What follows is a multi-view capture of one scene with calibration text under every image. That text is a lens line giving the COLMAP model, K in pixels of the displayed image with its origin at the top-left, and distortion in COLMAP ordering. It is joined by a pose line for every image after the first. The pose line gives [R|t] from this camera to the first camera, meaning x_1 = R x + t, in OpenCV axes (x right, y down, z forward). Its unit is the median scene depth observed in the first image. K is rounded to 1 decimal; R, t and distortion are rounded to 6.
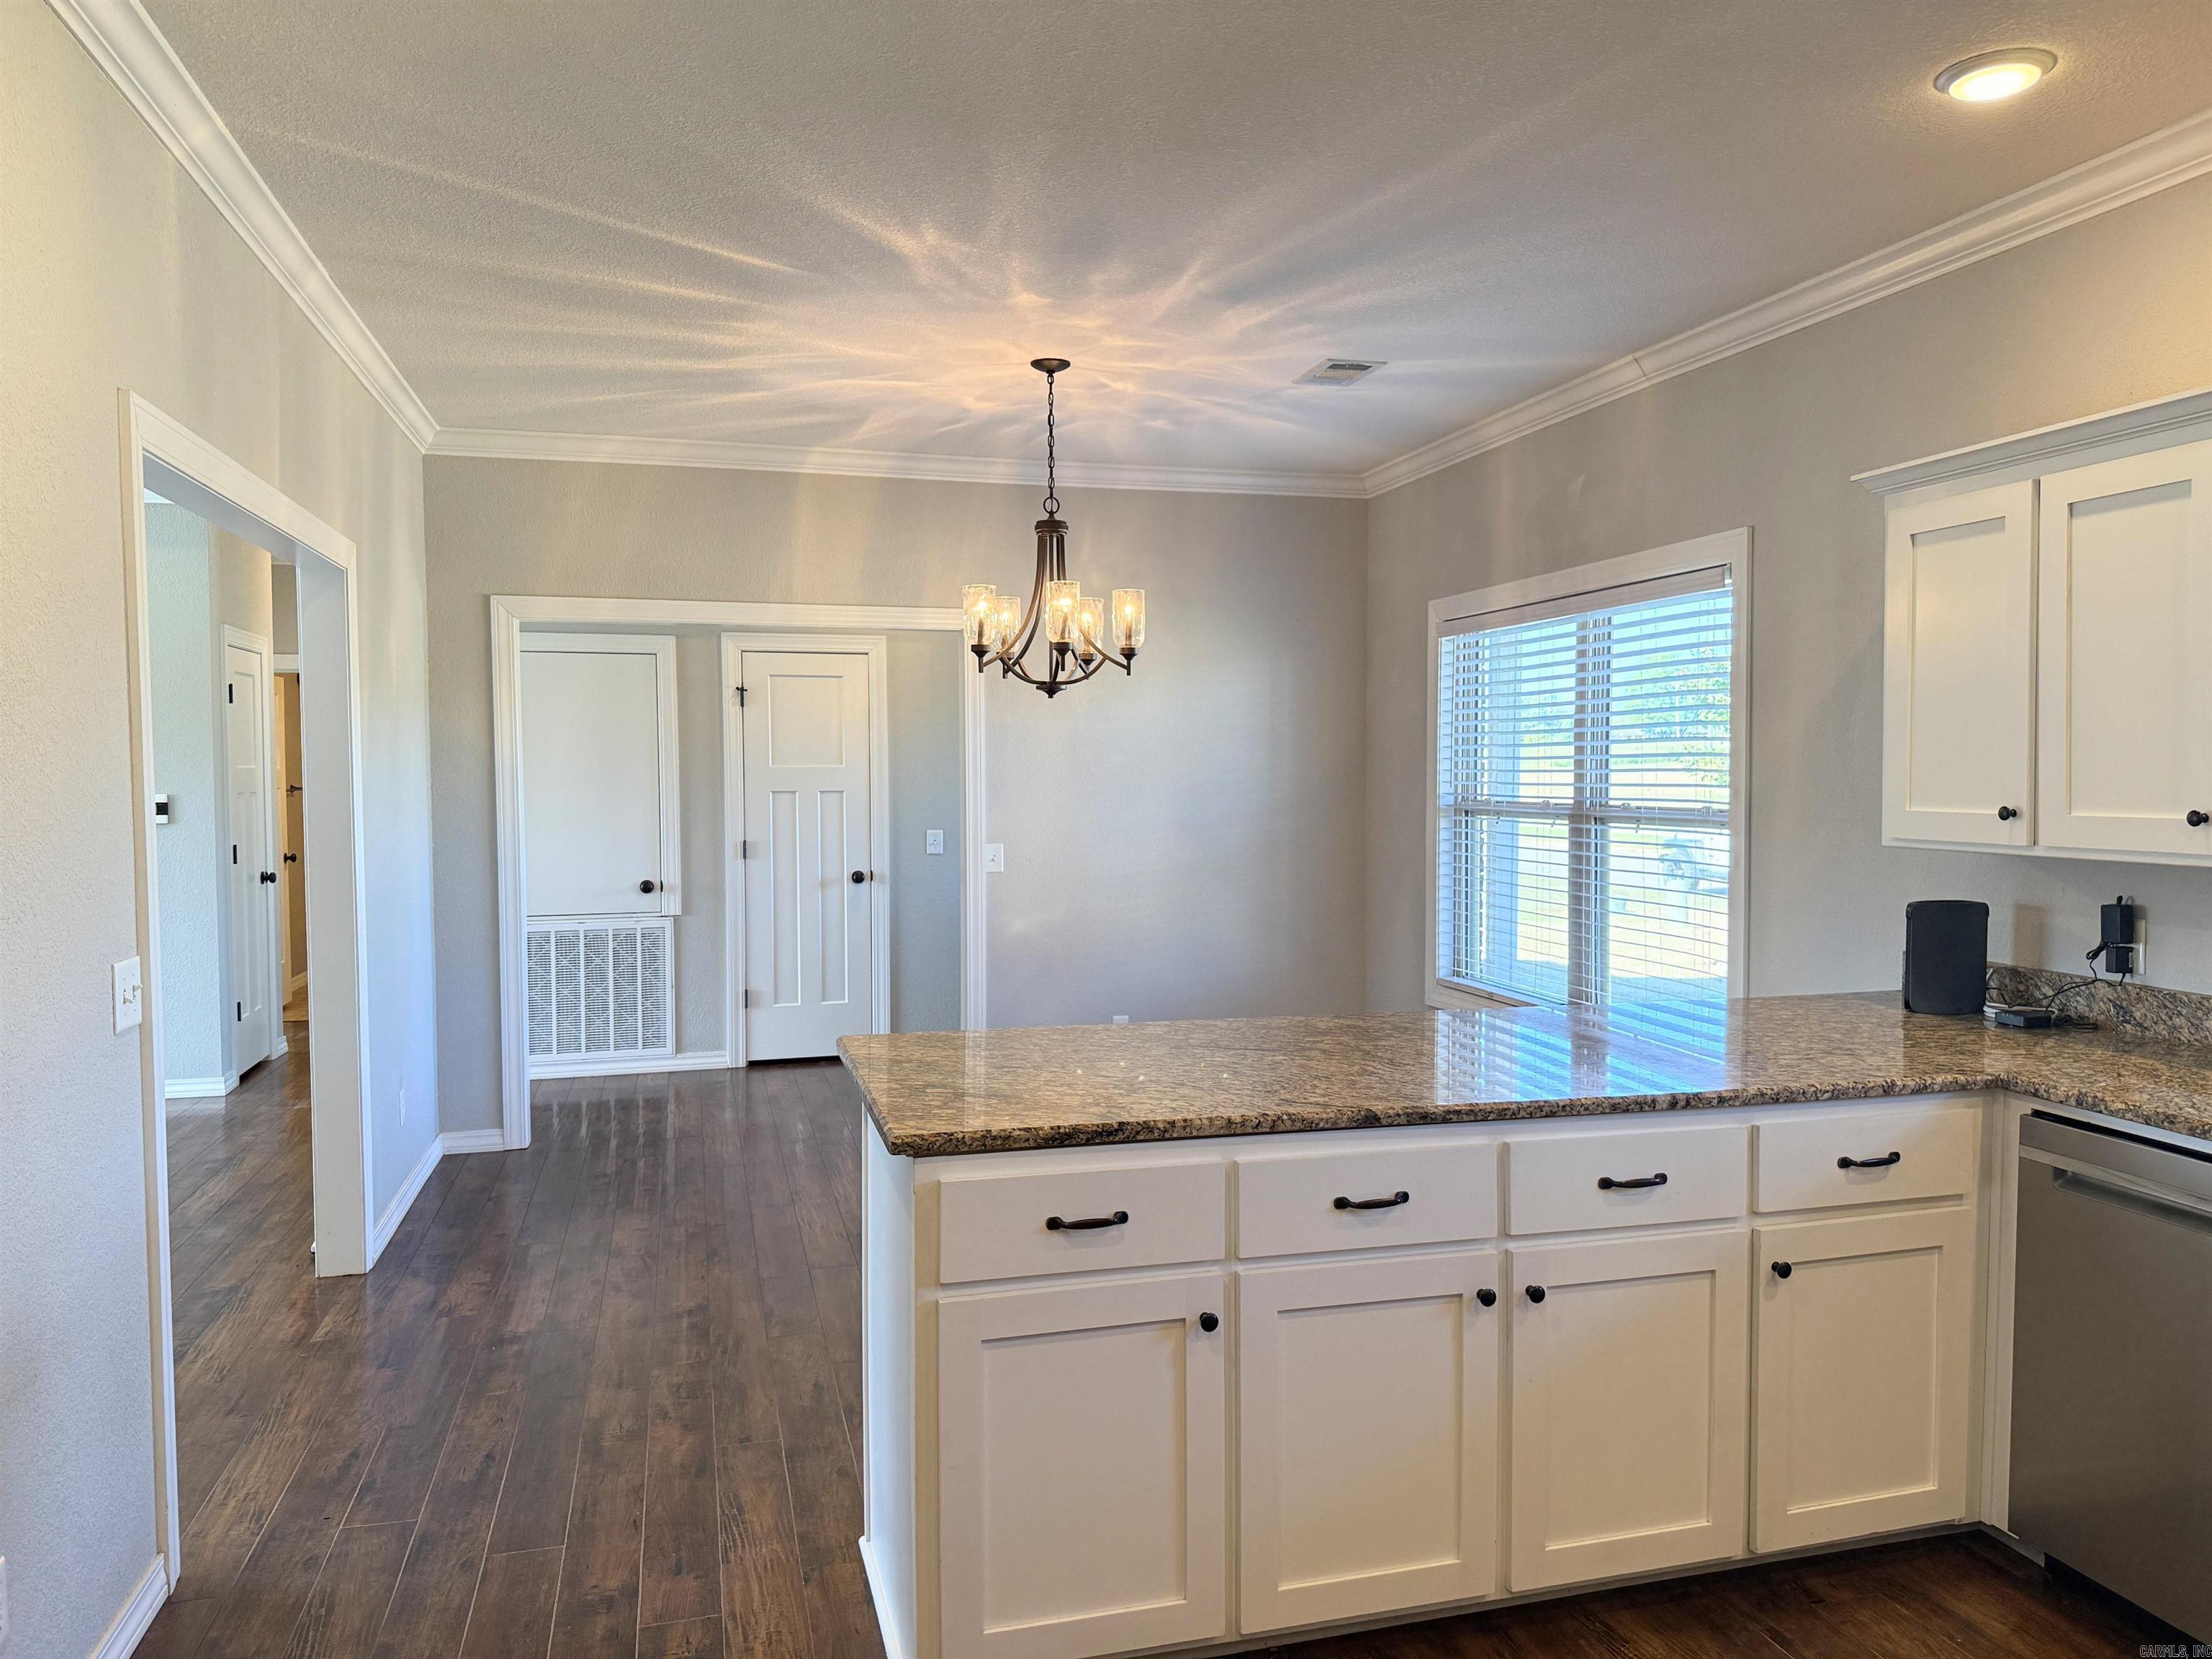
lens RADIAL K [[1569.6, 0, 1104.7], [0, 1569.6, 834.4], [0, 0, 1]] dist [0.052899, -0.055161]
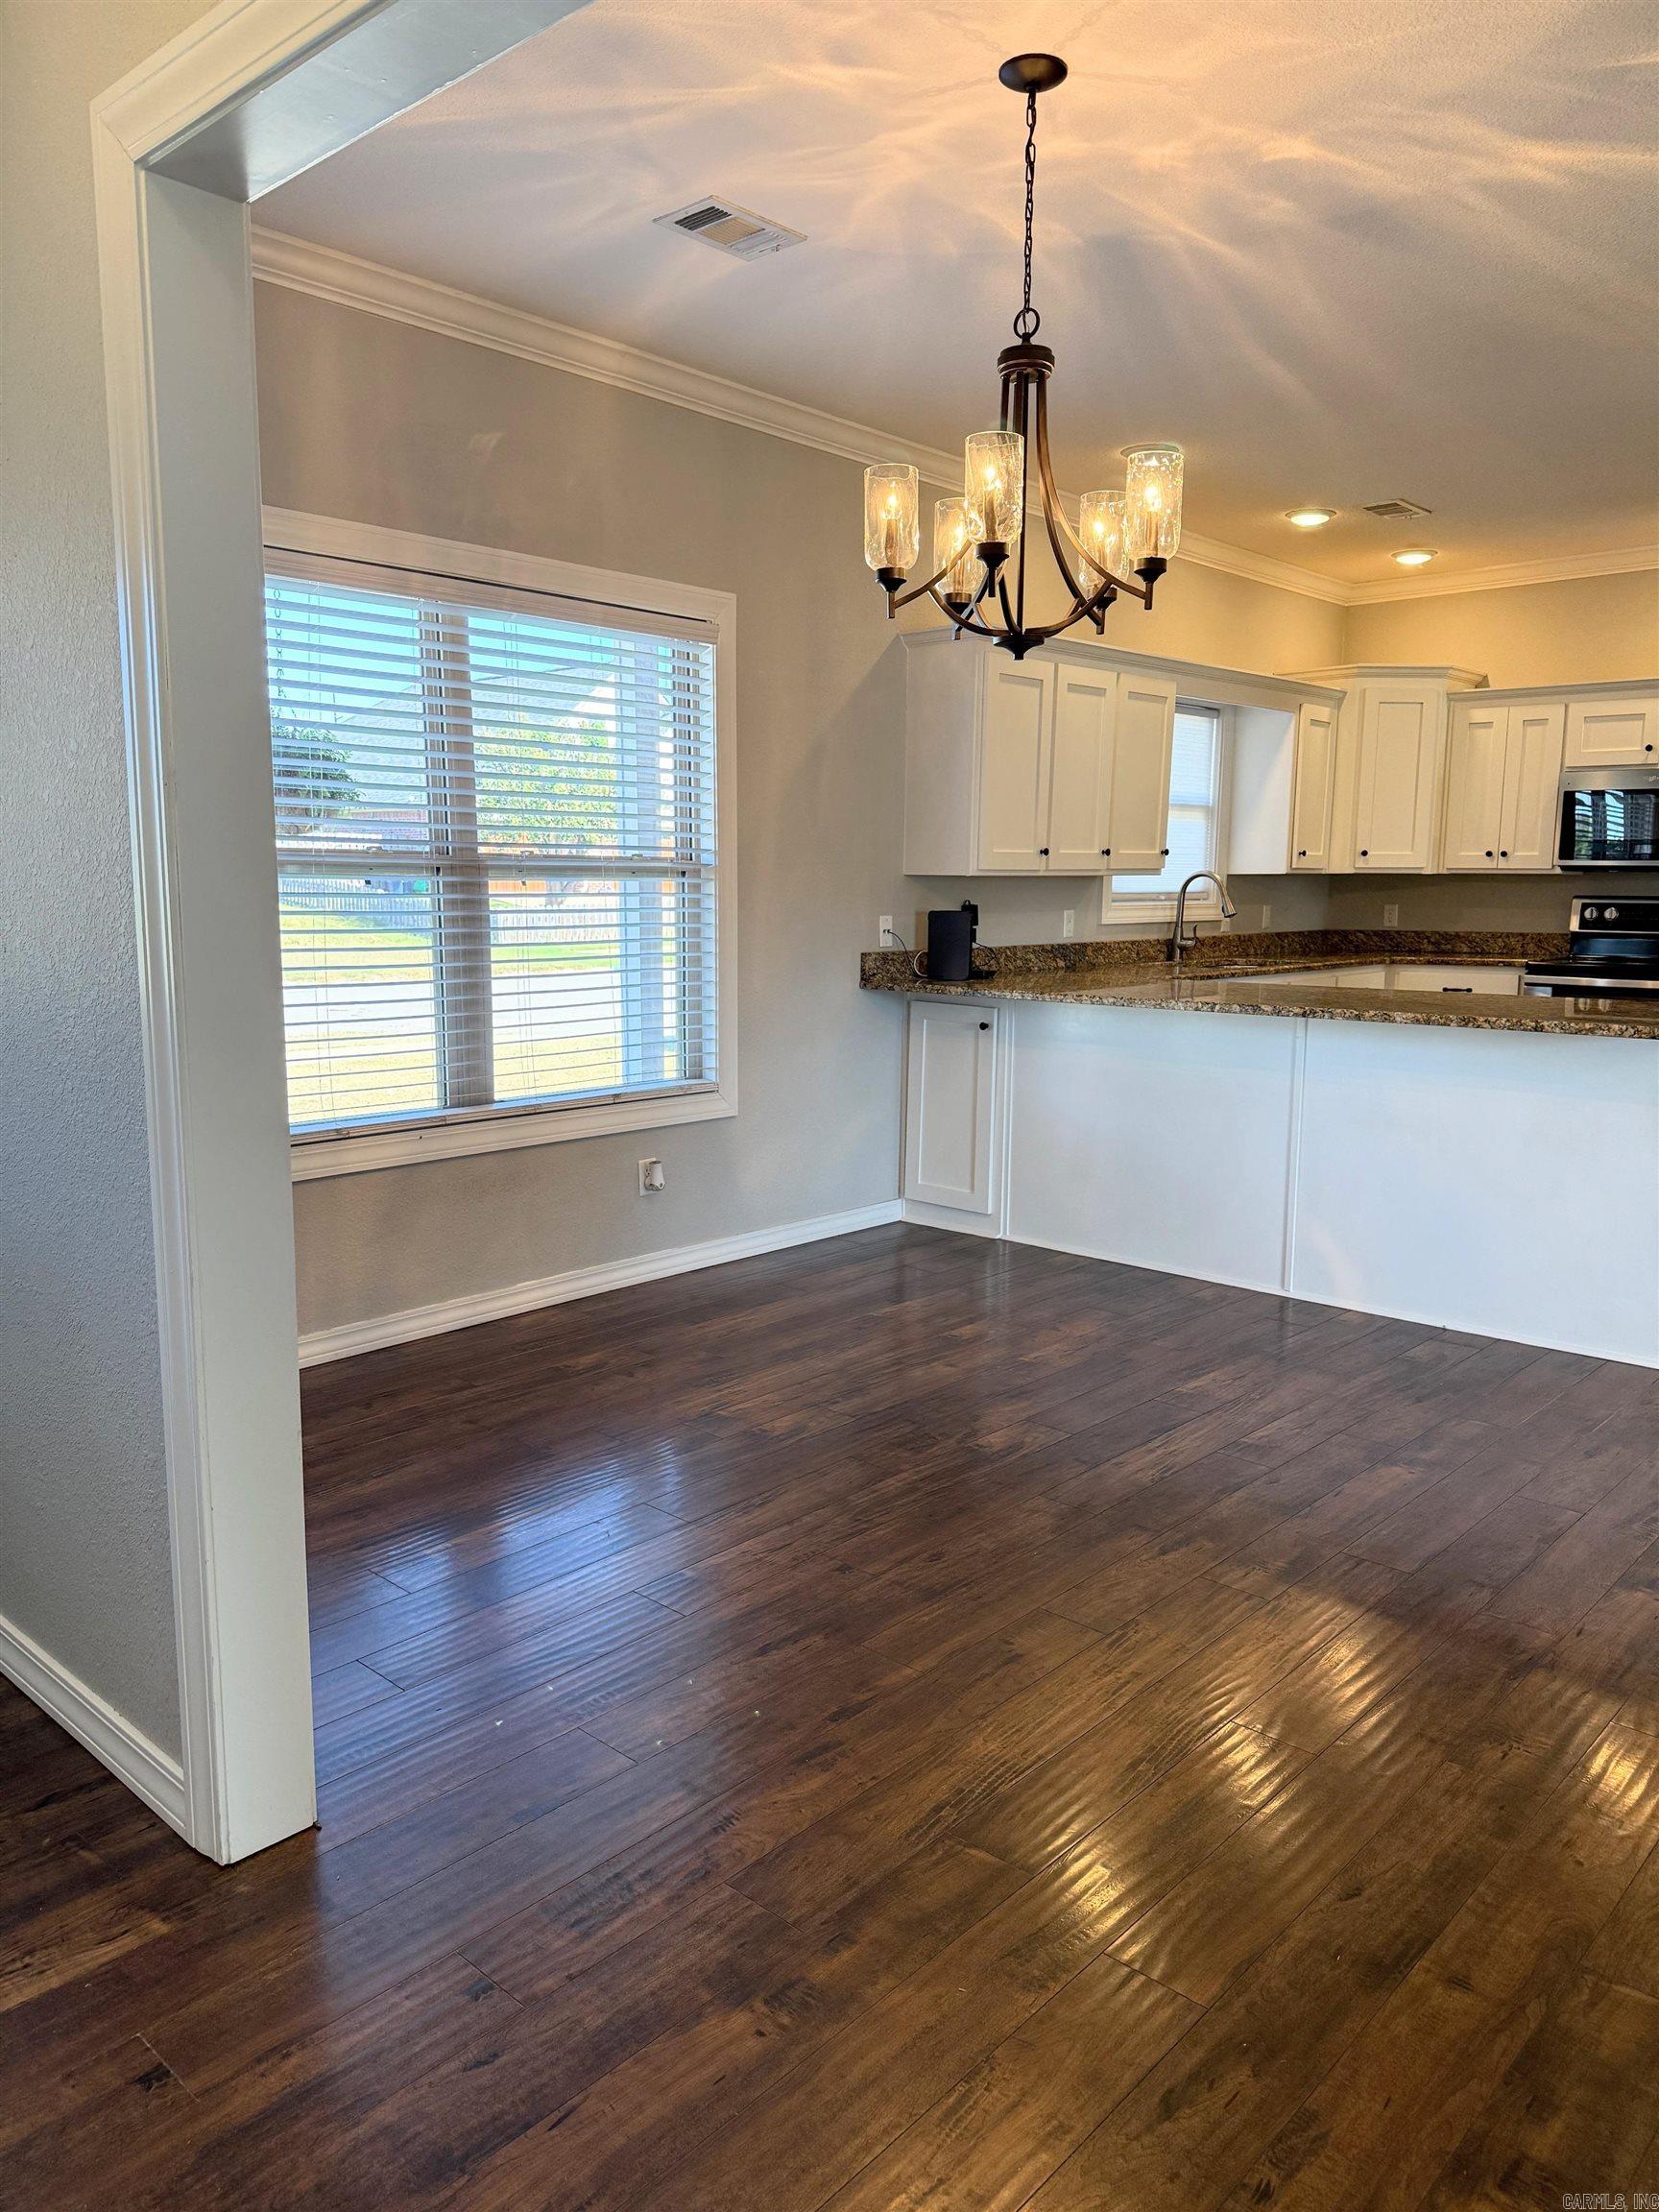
lens RADIAL K [[1569.6, 0, 818.2], [0, 1569.6, 1106.7], [0, 0, 1]] dist [0.052899, -0.055161]
pose [[-0.545594, -0.124279, 0.828783, -0.586895], [0.031271, 0.985235, 0.168325, -0.024537], [-0.837466, 0.117754, -0.533652, 1.586570]]
